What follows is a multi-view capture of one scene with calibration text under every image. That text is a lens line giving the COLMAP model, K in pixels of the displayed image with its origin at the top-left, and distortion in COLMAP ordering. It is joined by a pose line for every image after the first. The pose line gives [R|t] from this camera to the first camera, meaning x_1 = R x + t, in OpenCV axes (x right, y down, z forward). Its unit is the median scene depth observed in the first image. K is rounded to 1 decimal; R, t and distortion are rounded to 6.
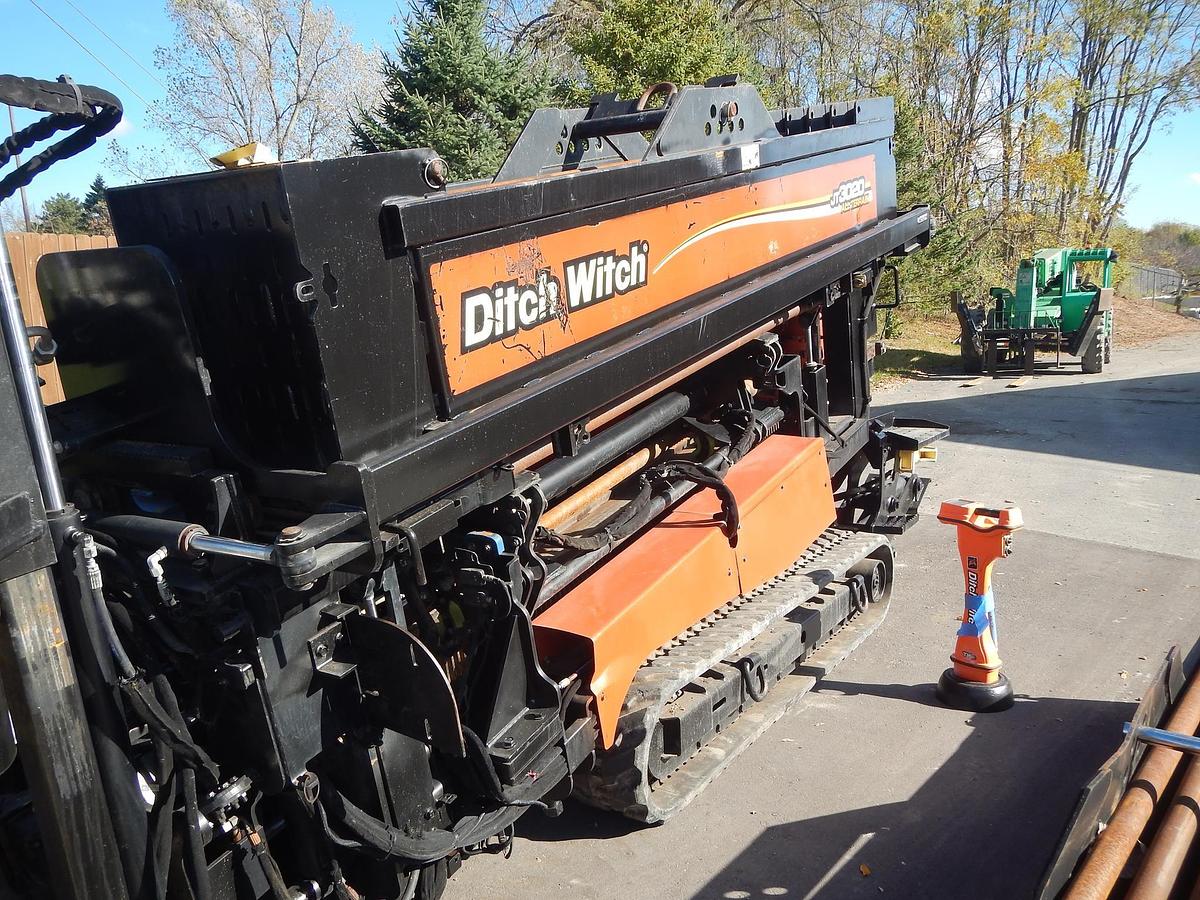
lens RADIAL K [[990.0, 0, 600.0], [0, 990.0, 450.0], [0, 0, 1]] dist [0.011965, 0.005003]
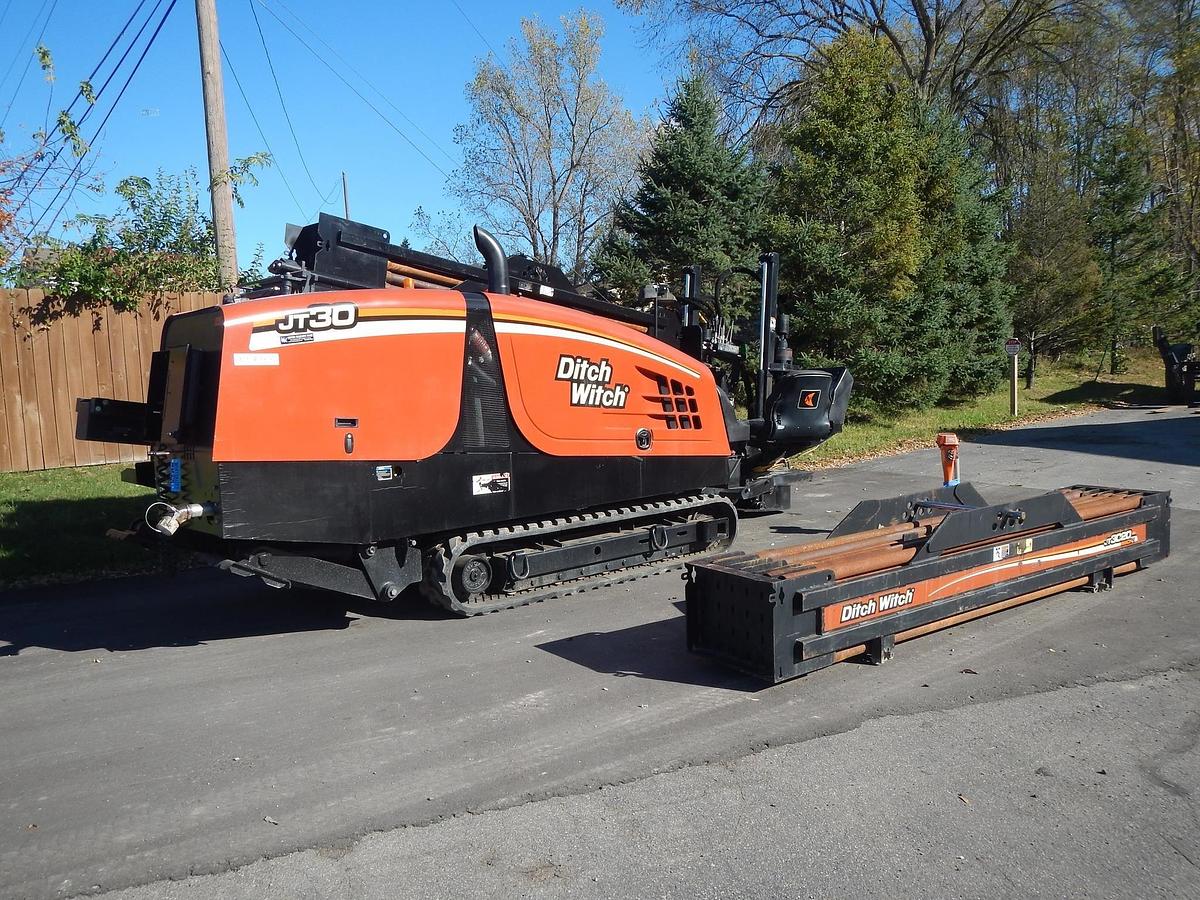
lens RADIAL K [[969.3, 0, 626.9], [0, 969.3, 469.2], [0, 0, 1]] dist [0.039172, 0.003973]
pose [[0.973607, 0.020434, -0.227316, 0.294991], [-0.025472, 0.999490, -0.019251, 0.200555], [0.226807, 0.024533, 0.973631, -1.116154]]
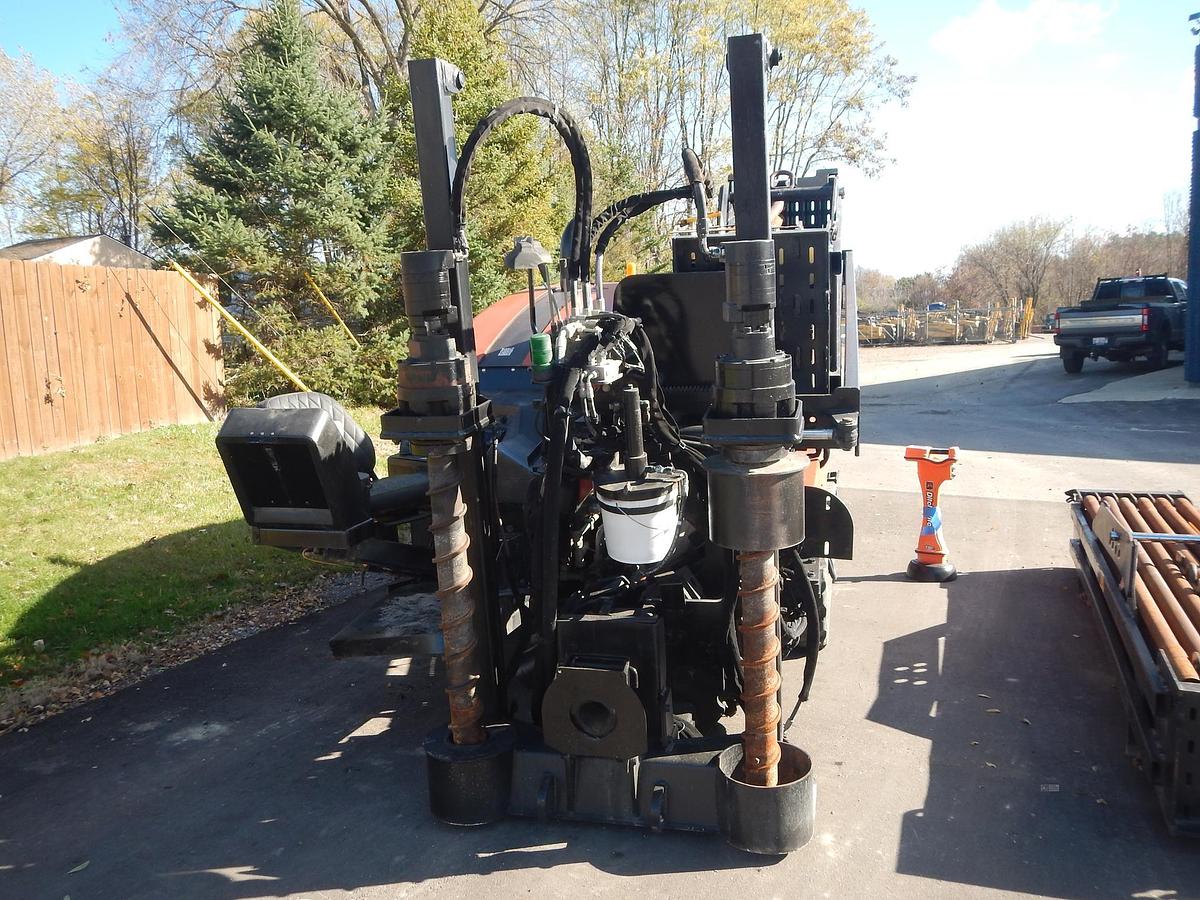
lens RADIAL K [[990.0, 0, 600.0], [0, 990.0, 450.0], [0, 0, 1]] dist [0.011965, 0.005003]
pose [[0.949576, -0.043510, 0.310503, -0.727628], [0.052845, 0.998367, -0.021713, 0.083069], [-0.309051, 0.037027, 0.950325, -0.368702]]
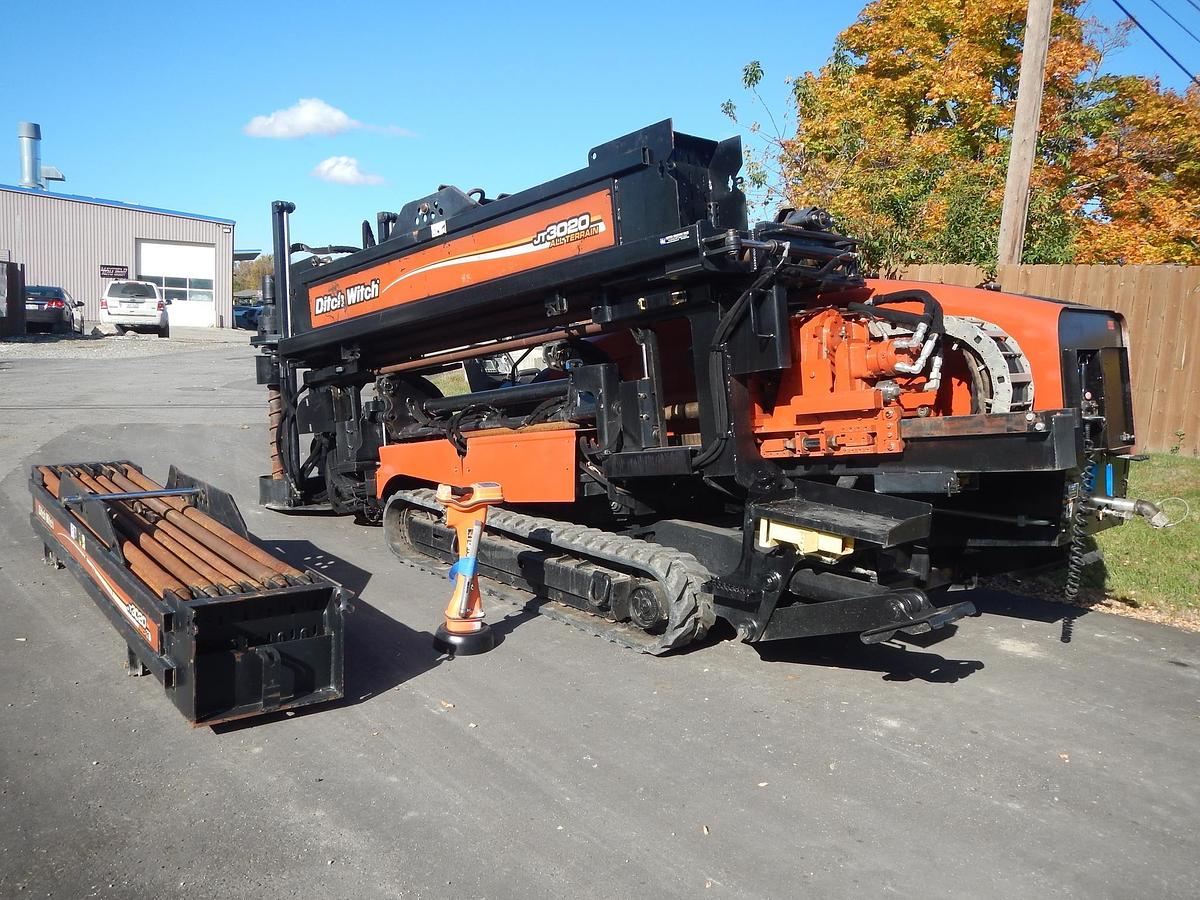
lens RADIAL K [[982.5, 0, 605.4], [0, 982.5, 453.2], [0, 0, 1]] dist [0.011858, 0.007429]
pose [[-0.217649, 0.152461, -0.964046, 1.891643], [-0.183954, 0.963615, 0.193924, -0.309214], [0.958535, 0.219547, -0.181685, 1.724828]]
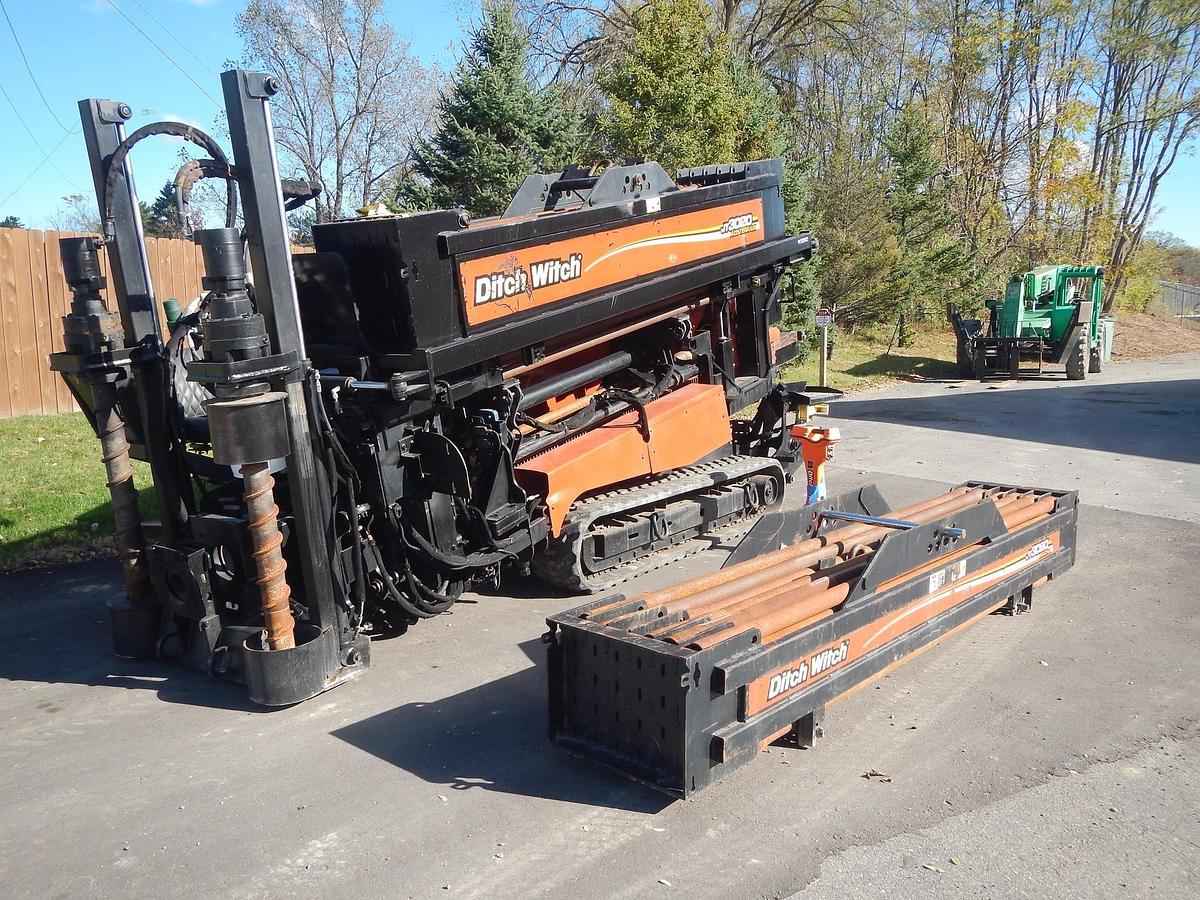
lens RADIAL K [[982.5, 0, 605.4], [0, 982.5, 453.2], [0, 0, 1]] dist [0.011858, 0.007429]
pose [[0.998975, 0.024317, -0.038182, 0.146125], [-0.024507, 0.999689, -0.004519, 0.140866], [0.038060, 0.005450, 0.999261, -0.692437]]
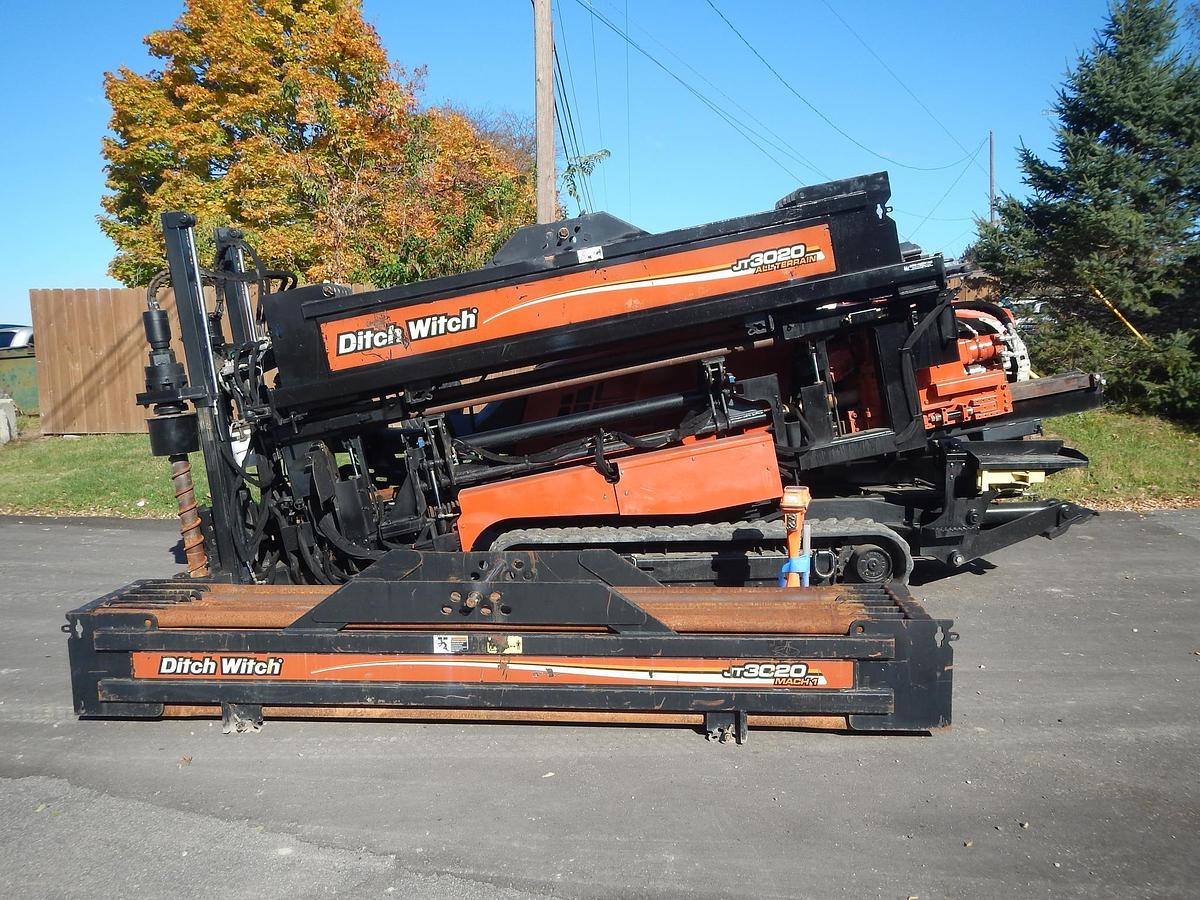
lens RADIAL K [[982.5, 0, 605.4], [0, 982.5, 453.2], [0, 0, 1]] dist [0.011858, 0.007429]
pose [[0.572558, 0.108640, -0.812635, 1.644657], [-0.119215, 0.991679, 0.048582, -0.034357], [0.811151, 0.069062, 0.580745, 0.033171]]
